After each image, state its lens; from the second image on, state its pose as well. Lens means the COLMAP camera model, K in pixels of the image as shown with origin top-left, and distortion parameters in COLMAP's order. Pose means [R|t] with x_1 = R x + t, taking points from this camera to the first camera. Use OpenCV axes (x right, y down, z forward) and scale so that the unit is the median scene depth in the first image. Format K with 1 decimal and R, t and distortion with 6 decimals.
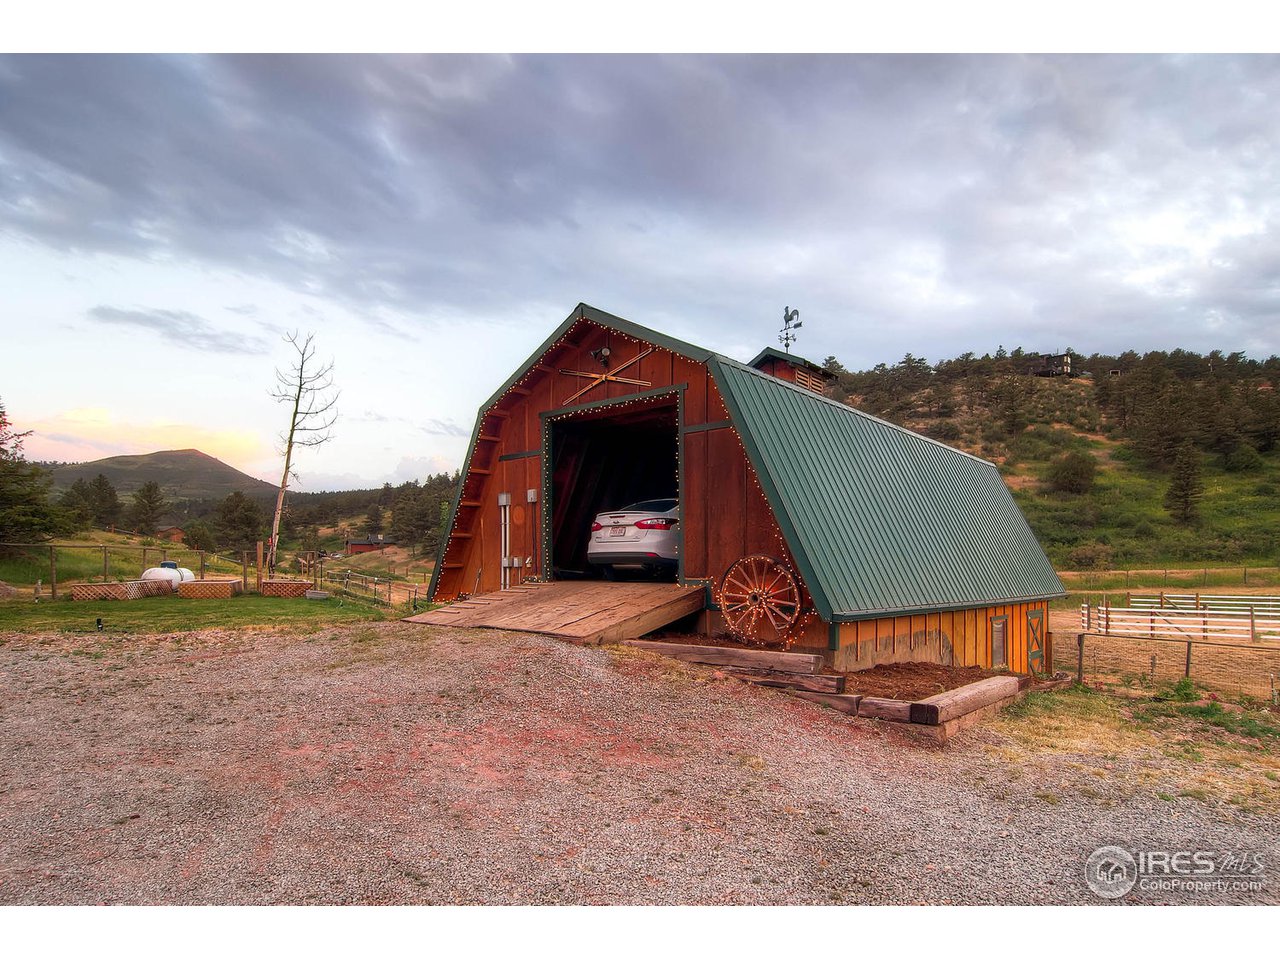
lens RADIAL K [[697.9, 0, 633.0], [0, 697.9, 476.0], [0, 0, 1]] dist [0.011993, -0.000514]
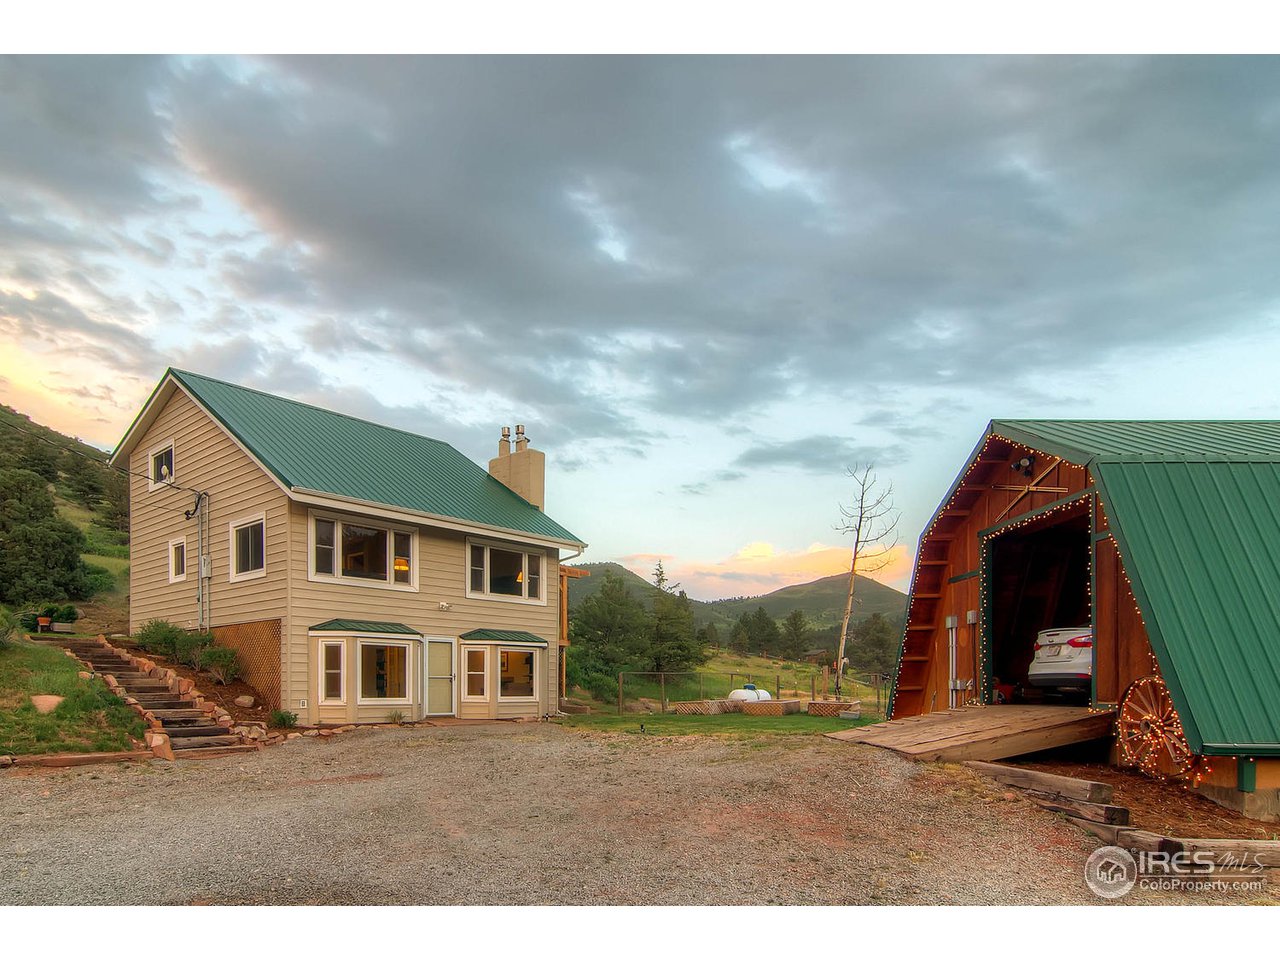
lens RADIAL K [[781.8, 0, 679.2], [0, 781.8, 483.2], [0, 0, 1]] dist [-0.002099, -0.001075]
pose [[0.705329, -0.180016, -0.685642, 0.366183], [0.090684, 0.982185, -0.164587, -0.014327], [0.703056, 0.053911, 0.709088, -0.108370]]
